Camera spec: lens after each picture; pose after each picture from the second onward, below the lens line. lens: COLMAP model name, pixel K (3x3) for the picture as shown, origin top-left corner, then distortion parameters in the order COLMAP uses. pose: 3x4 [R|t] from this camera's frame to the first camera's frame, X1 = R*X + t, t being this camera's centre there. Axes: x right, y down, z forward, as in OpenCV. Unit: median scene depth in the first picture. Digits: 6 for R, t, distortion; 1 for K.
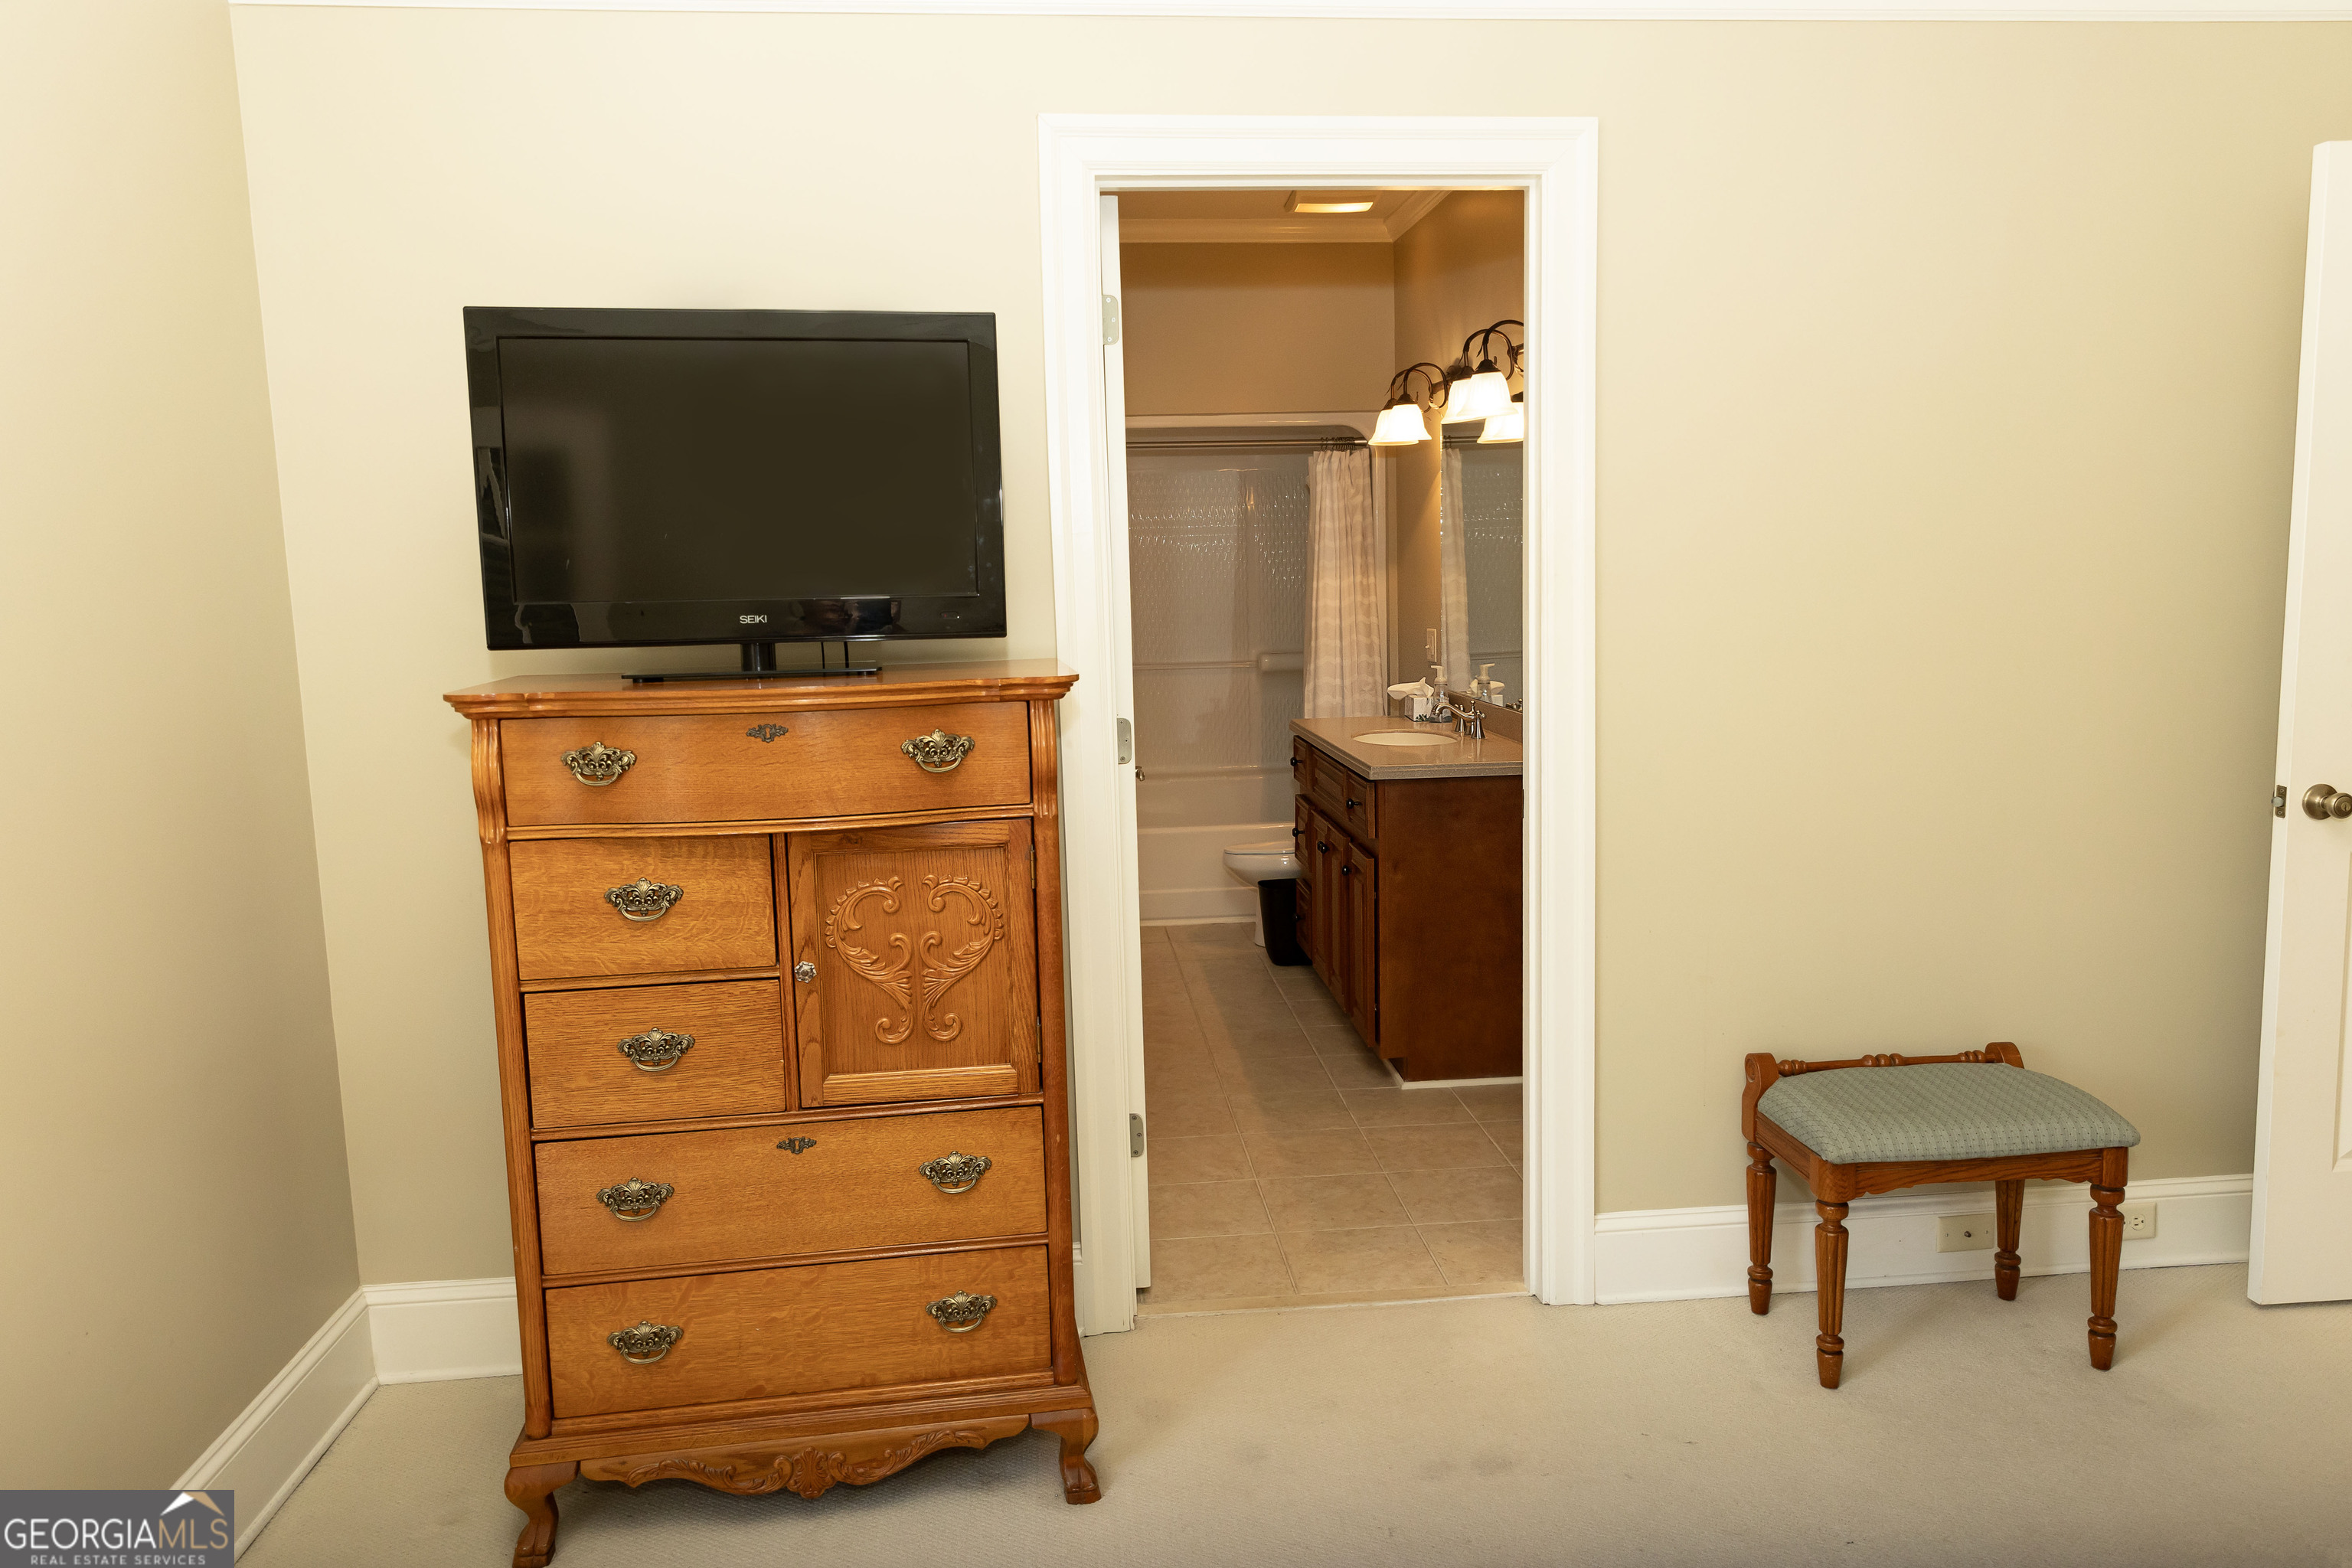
lens RADIAL K [[1571.1, 0, 1173.4], [0, 1571.1, 776.4], [0, 0, 1]] dist [0.005780, -0.005616]
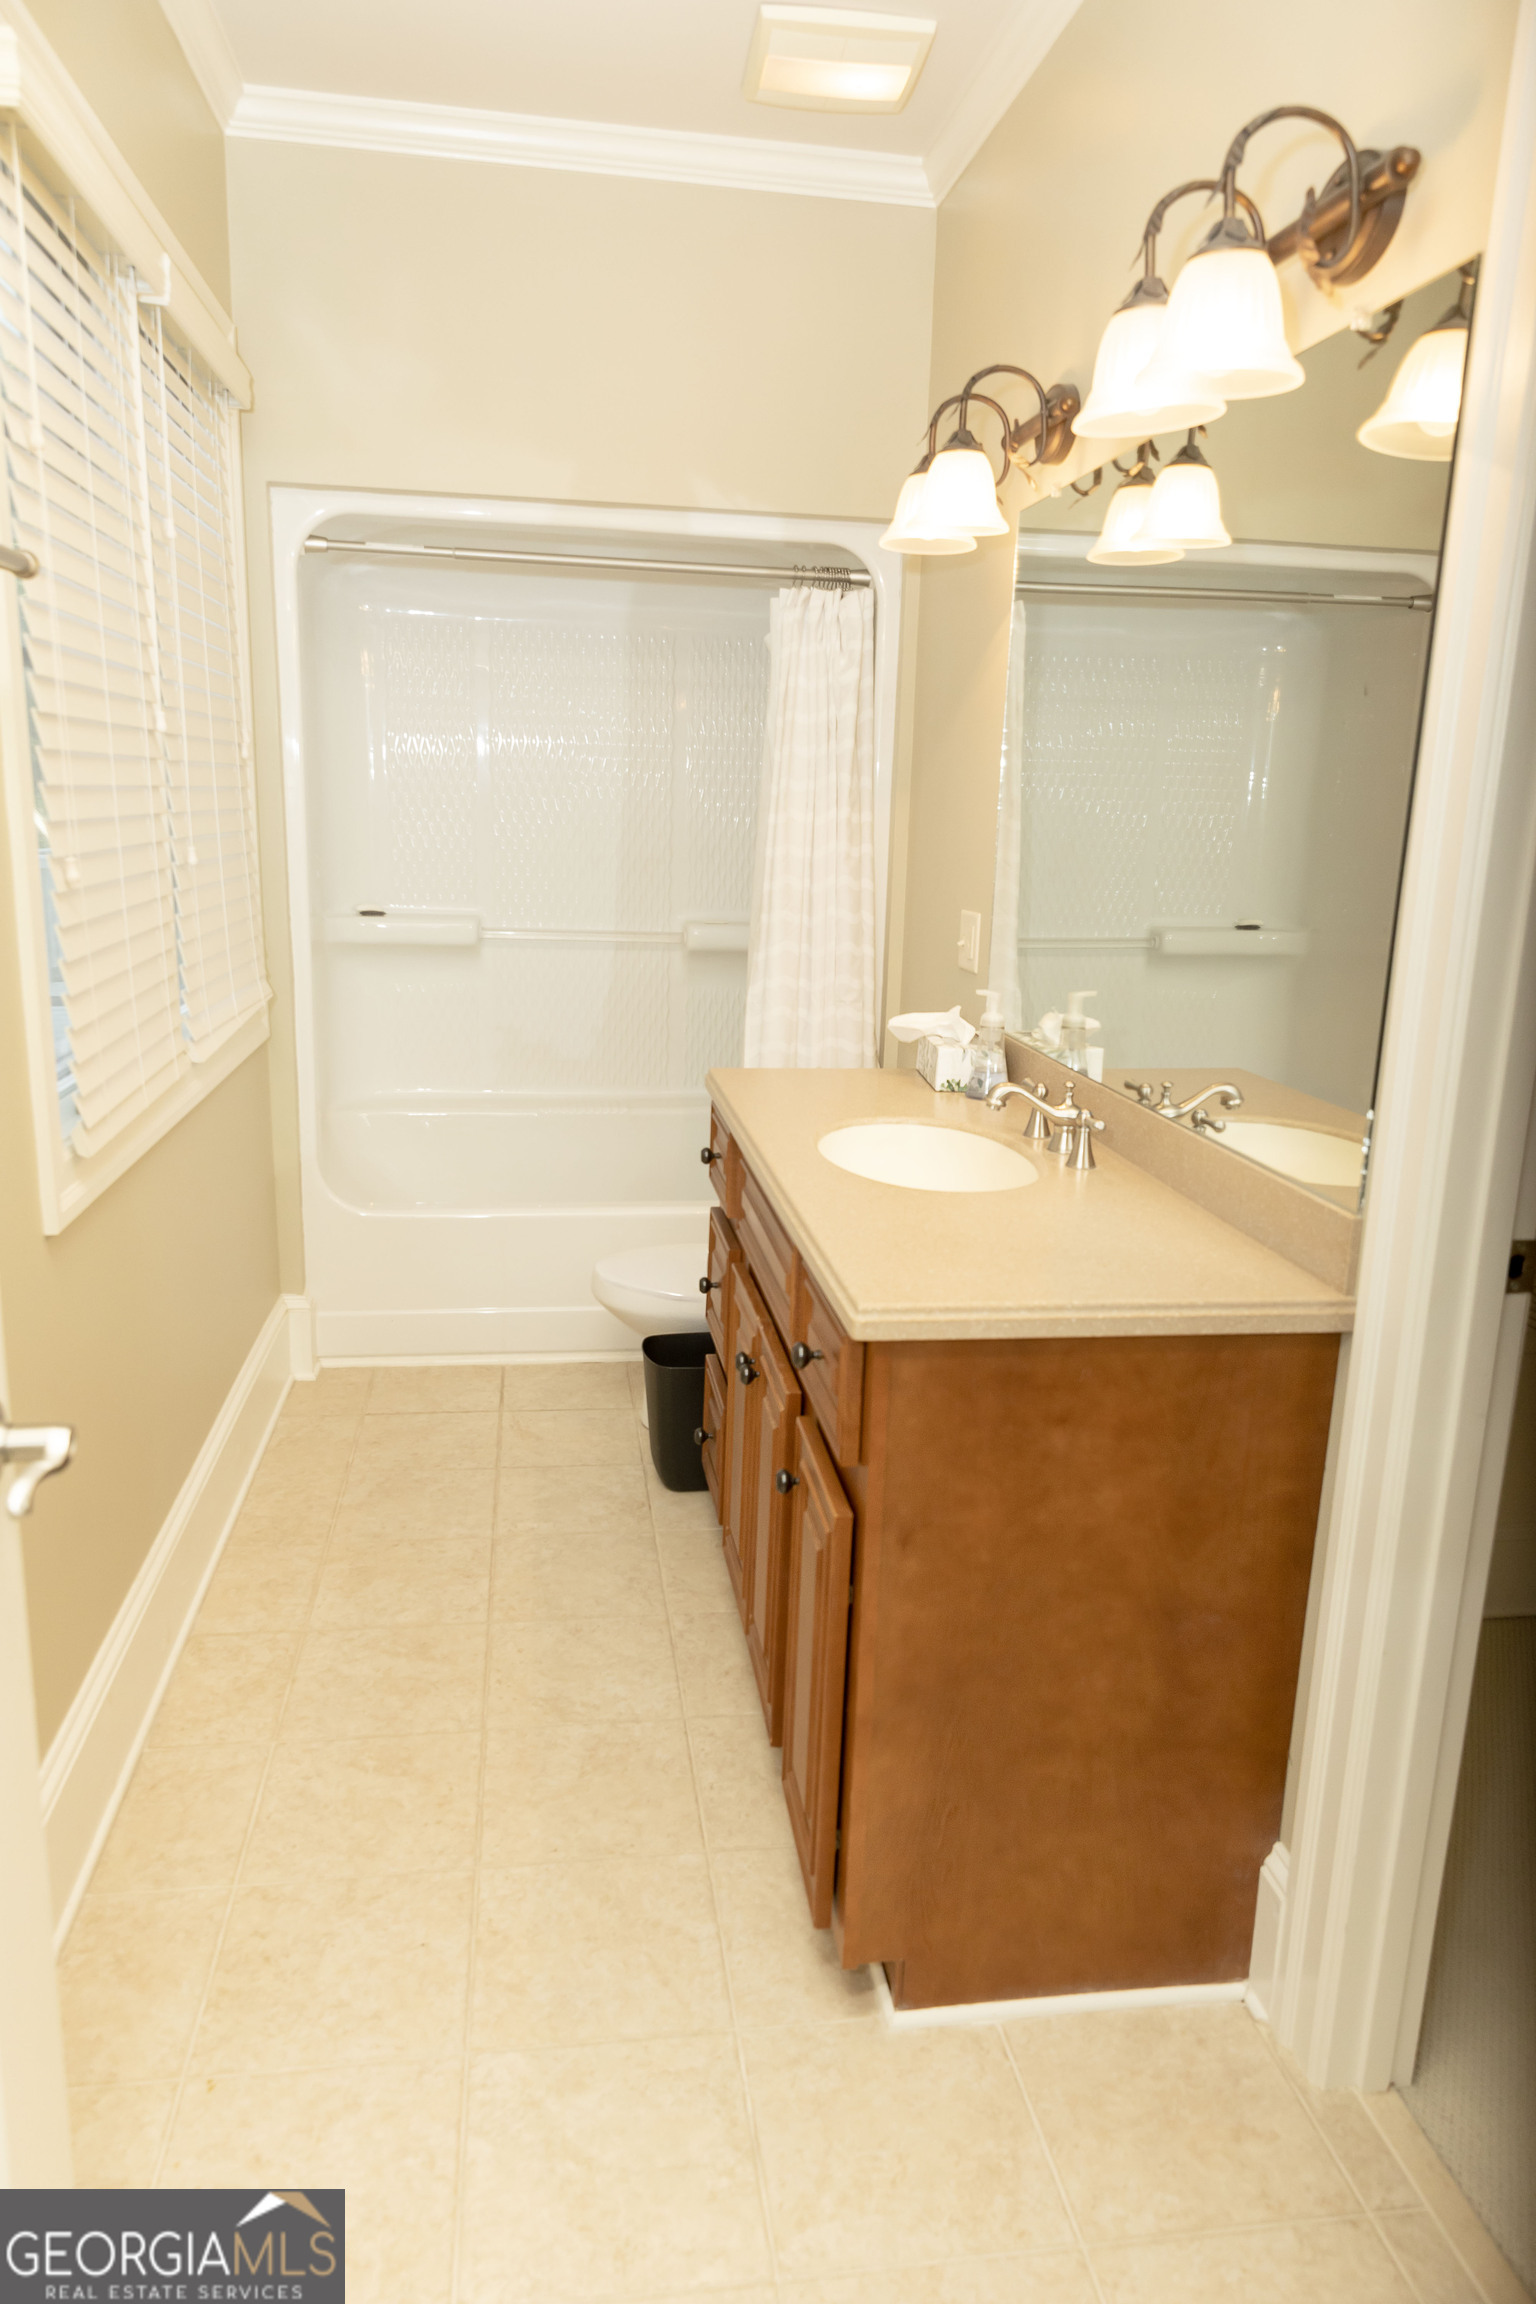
lens RADIAL K [[1539.0, 0, 731.3], [0, 1539.0, 1150.0], [0, 0, 1]] dist [0.005780, -0.005616]
pose [[0.997587, 0.039340, 0.057206, 0.055225], [-0.044522, 0.994733, 0.092330, -0.059928], [-0.053272, -0.094654, 0.994084, 0.484838]]
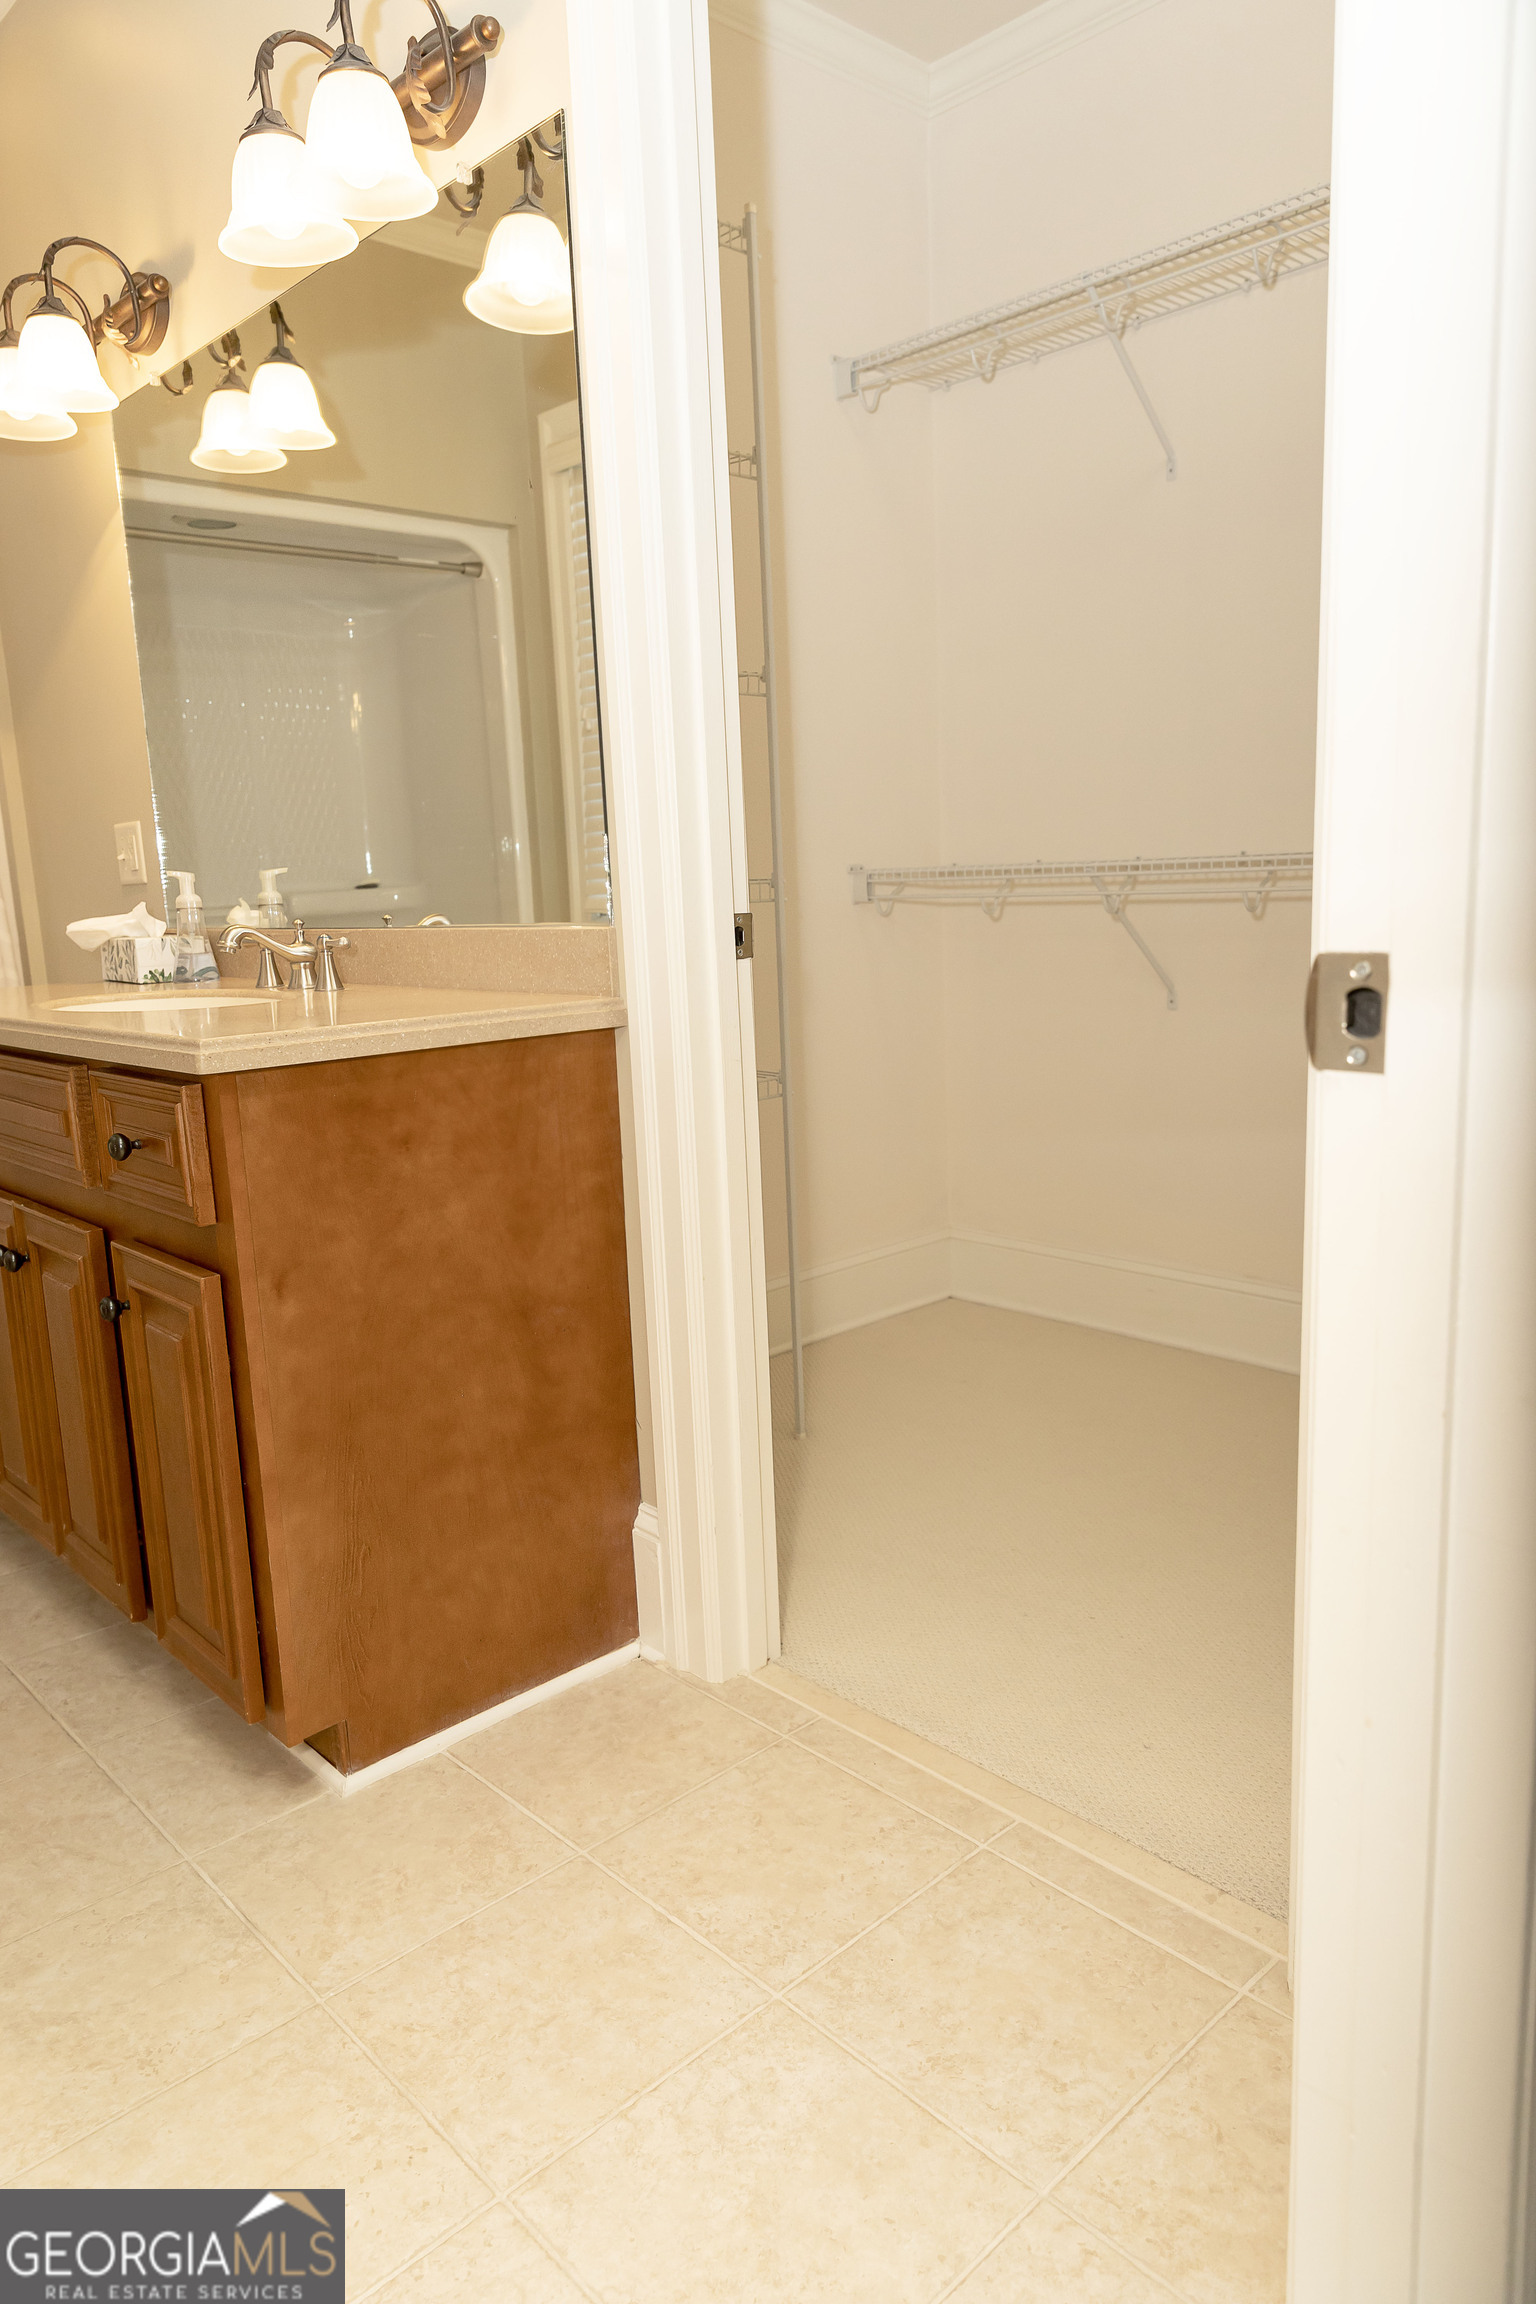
lens RADIAL K [[1539.0, 0, 773.2], [0, 1539.0, 1157.0], [0, 0, 1]] dist [0.005780, -0.005616]
pose [[0.784149, -0.118155, 0.609221, 0.002582], [0.100840, 0.992920, 0.062777, 0.009794], [-0.612325, 0.012207, 0.790512, 0.475239]]
